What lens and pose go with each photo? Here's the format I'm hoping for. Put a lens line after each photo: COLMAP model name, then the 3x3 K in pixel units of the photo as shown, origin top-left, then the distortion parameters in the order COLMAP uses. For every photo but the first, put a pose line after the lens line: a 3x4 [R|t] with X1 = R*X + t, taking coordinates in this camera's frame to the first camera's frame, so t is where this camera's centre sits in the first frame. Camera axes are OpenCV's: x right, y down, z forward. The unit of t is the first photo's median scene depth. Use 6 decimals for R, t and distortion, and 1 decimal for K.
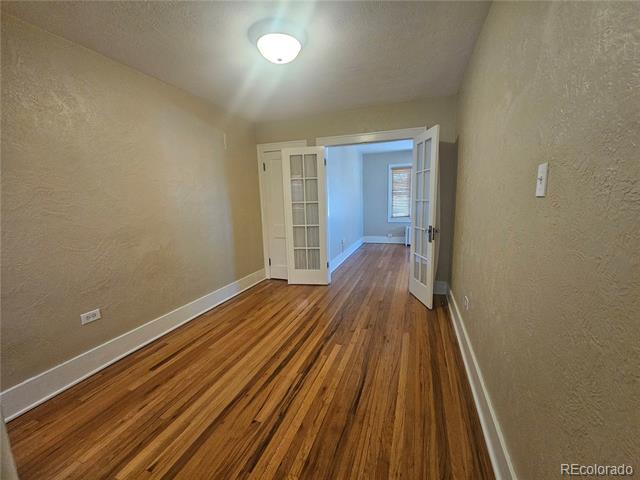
lens RADIAL K [[264.8, 0, 321.0], [0, 264.8, 239.7], [0, 0, 1]] dist [0.000403, 0.000429]
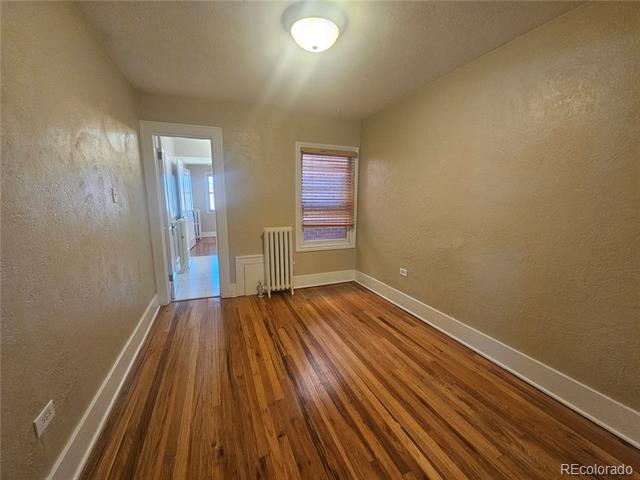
lens RADIAL K [[264.8, 0, 320.4], [0, 264.8, 240.1], [0, 0, 1]] dist [0.000403, 0.000429]
pose [[-0.746610, 0.125183, -0.653378, 0.468763], [-0.088174, 0.954851, 0.283699, -0.279135], [0.659393, 0.269423, -0.701864, 1.682449]]
